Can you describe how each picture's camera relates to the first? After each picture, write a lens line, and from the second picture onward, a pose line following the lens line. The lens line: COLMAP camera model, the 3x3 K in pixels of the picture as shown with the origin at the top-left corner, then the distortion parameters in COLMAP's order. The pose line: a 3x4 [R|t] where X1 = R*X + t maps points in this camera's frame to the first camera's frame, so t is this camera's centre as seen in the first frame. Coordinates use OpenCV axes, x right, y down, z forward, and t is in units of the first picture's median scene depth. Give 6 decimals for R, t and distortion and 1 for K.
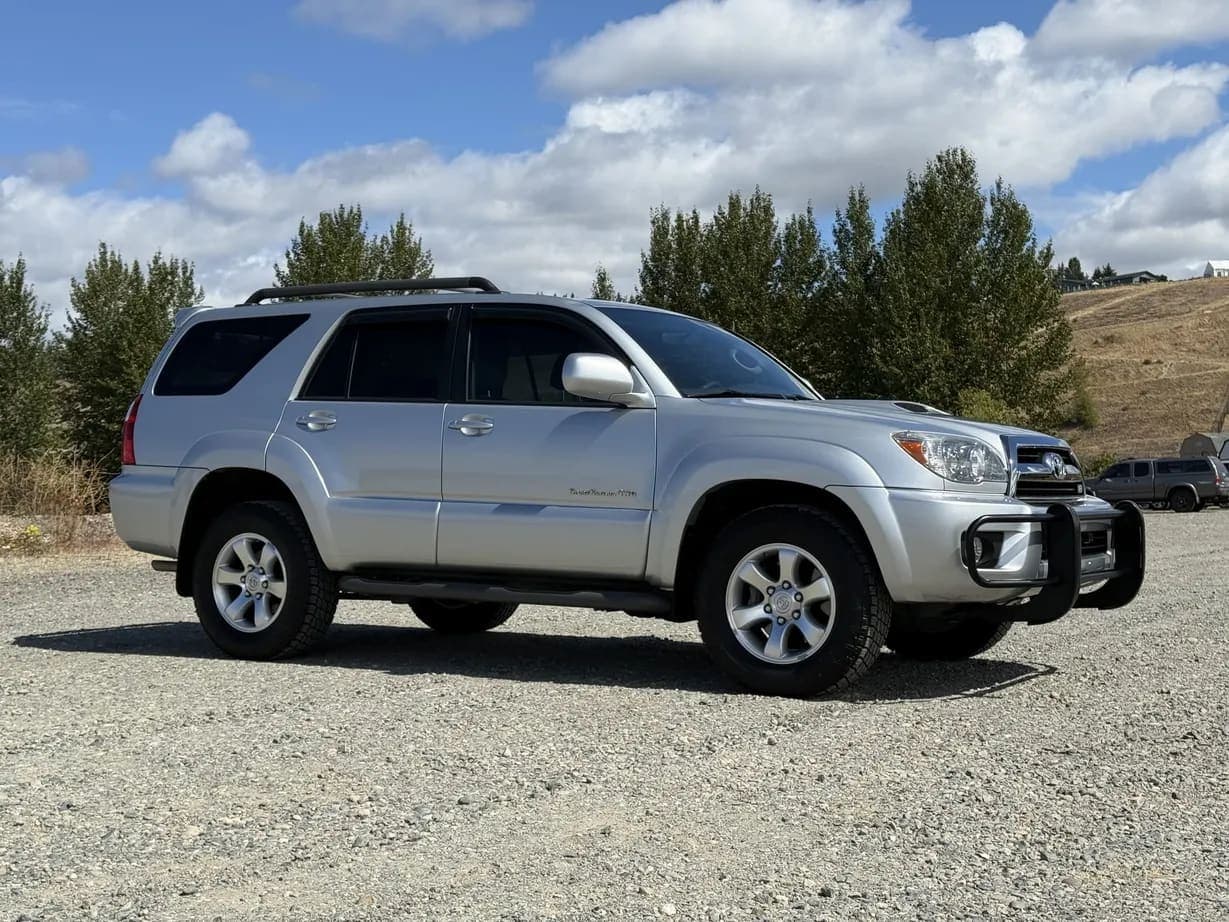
lens RADIAL K [[1756.6, 0, 624.2], [0, 1756.6, 435.5], [0, 0, 1]] dist [0.114288, 0.000000]
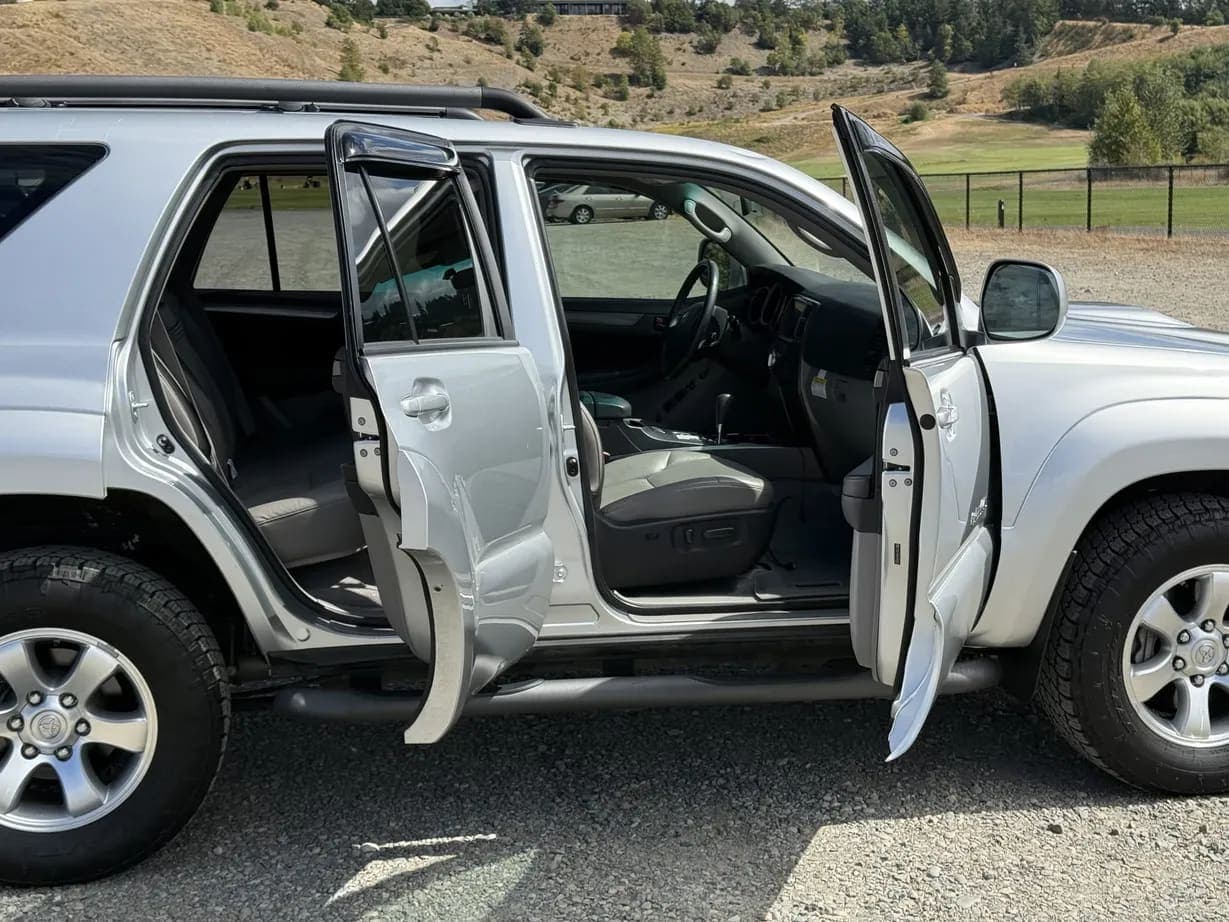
lens RADIAL K [[1756.6, 0, 597.6], [0, 1756.6, 455.5], [0, 0, 1]] dist [0.114288, 0.000000]
pose [[0.736666, -0.113037, 0.666743, -0.410814], [-0.007926, 0.984421, 0.175651, -0.072605], [-0.676210, -0.134681, 0.724293, 0.568943]]
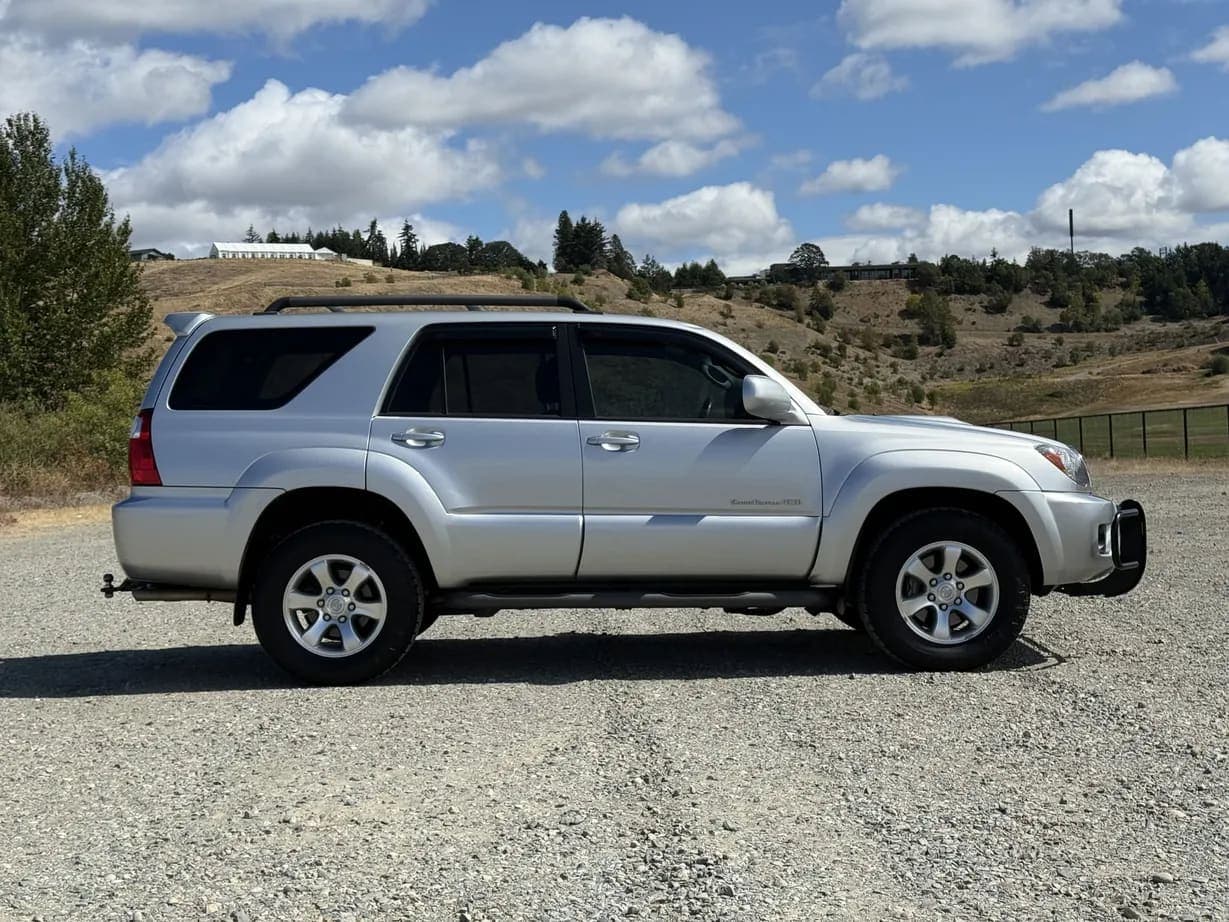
lens RADIAL K [[1756.6, 0, 592.1], [0, 1756.6, 469.5], [0, 0, 1]] dist [0.114288, 0.000000]
pose [[0.842677, -0.025492, 0.537816, -0.609596], [0.006654, 0.999295, 0.036941, -0.025728], [-0.538379, -0.027551, 0.842252, 0.115322]]
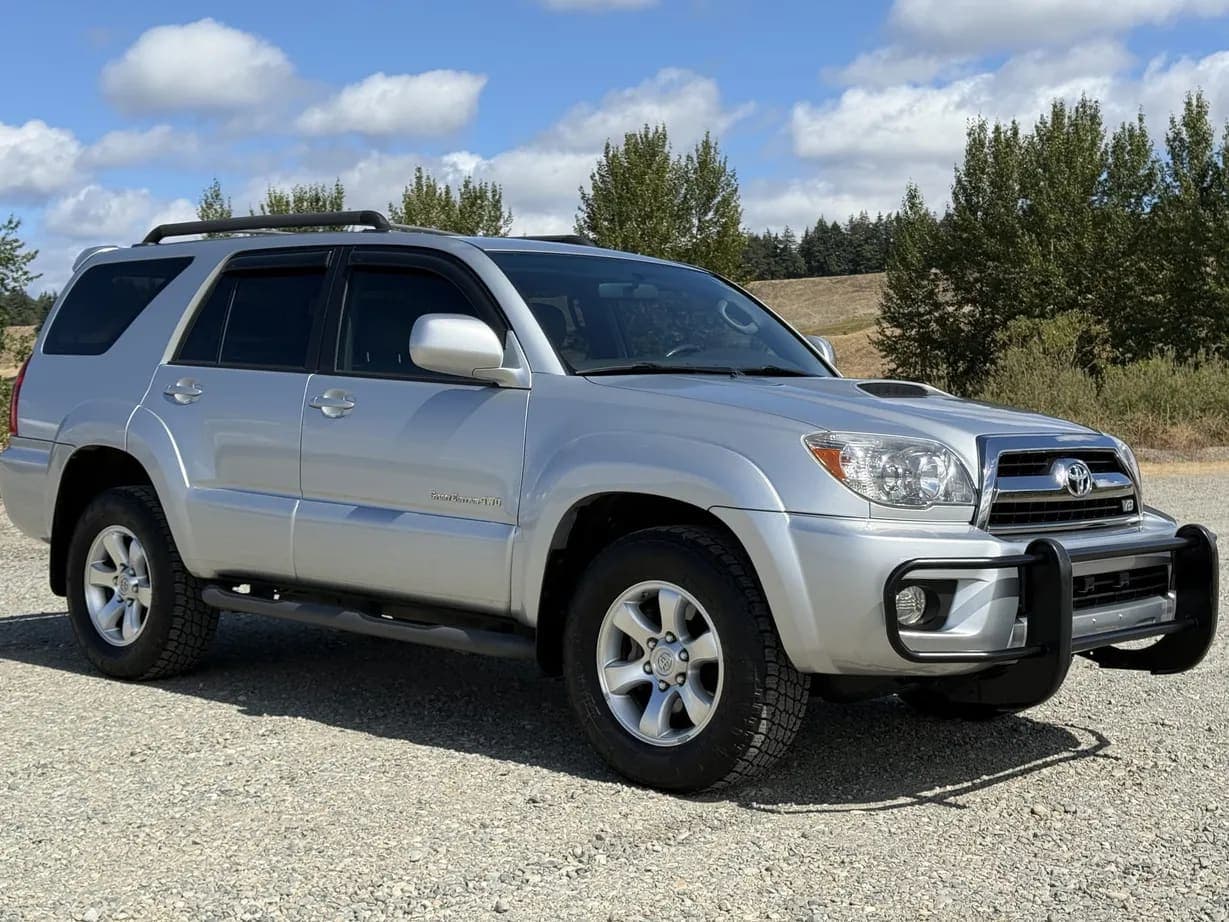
lens RADIAL K [[1756.6, 0, 612.0], [0, 1756.6, 467.8], [0, 0, 1]] dist [0.114288, 0.000000]
pose [[0.981776, 0.019113, -0.189079, 0.169391], [-0.007115, 0.997929, 0.063931, -0.026159], [0.189909, -0.061420, 0.979879, 0.235914]]
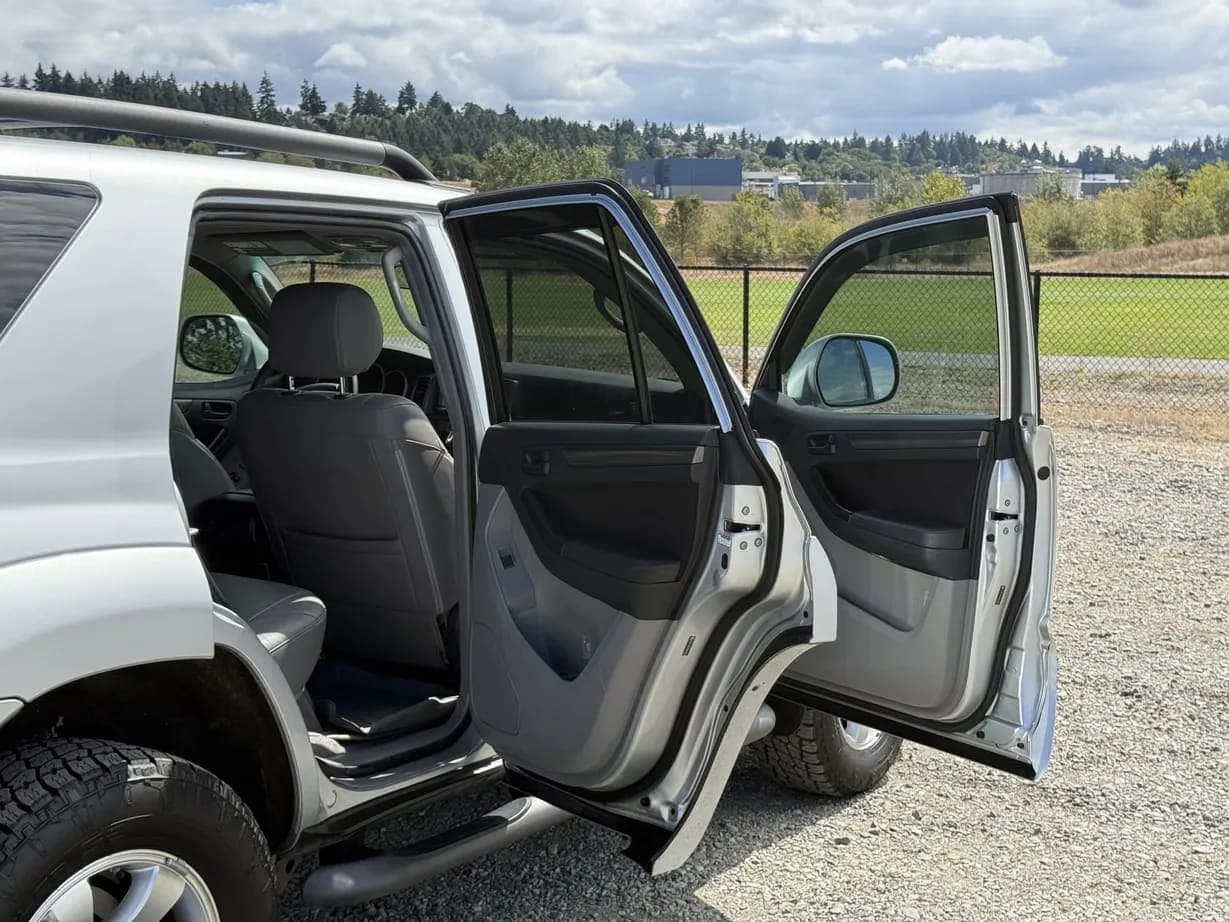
lens RADIAL K [[1756.6, 0, 640.8], [0, 1756.6, 462.0], [0, 0, 1]] dist [0.114288, 0.000000]
pose [[0.011104, -0.110639, 0.993799, -0.536517], [-0.041223, 0.992964, 0.111007, -0.059491], [-0.999088, -0.042200, 0.006465, 0.901861]]
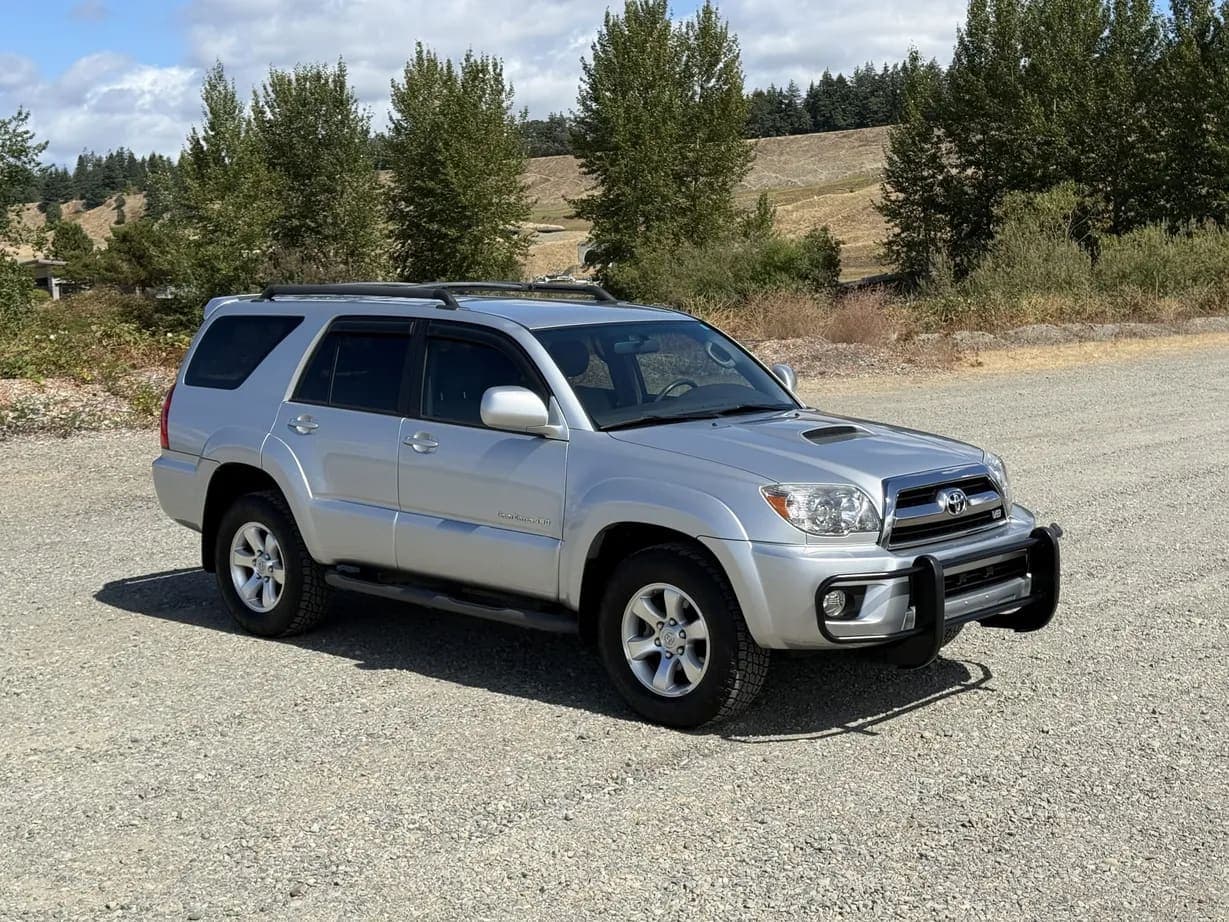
lens RADIAL K [[1756.6, 0, 604.8], [0, 1756.6, 471.8], [0, 0, 1]] dist [0.114288, 0.000000]
pose [[0.980260, 0.008763, -0.197516, 0.213619], [0.020179, 0.989366, 0.144042, -0.128098], [0.196678, -0.145184, 0.969659, -0.008334]]
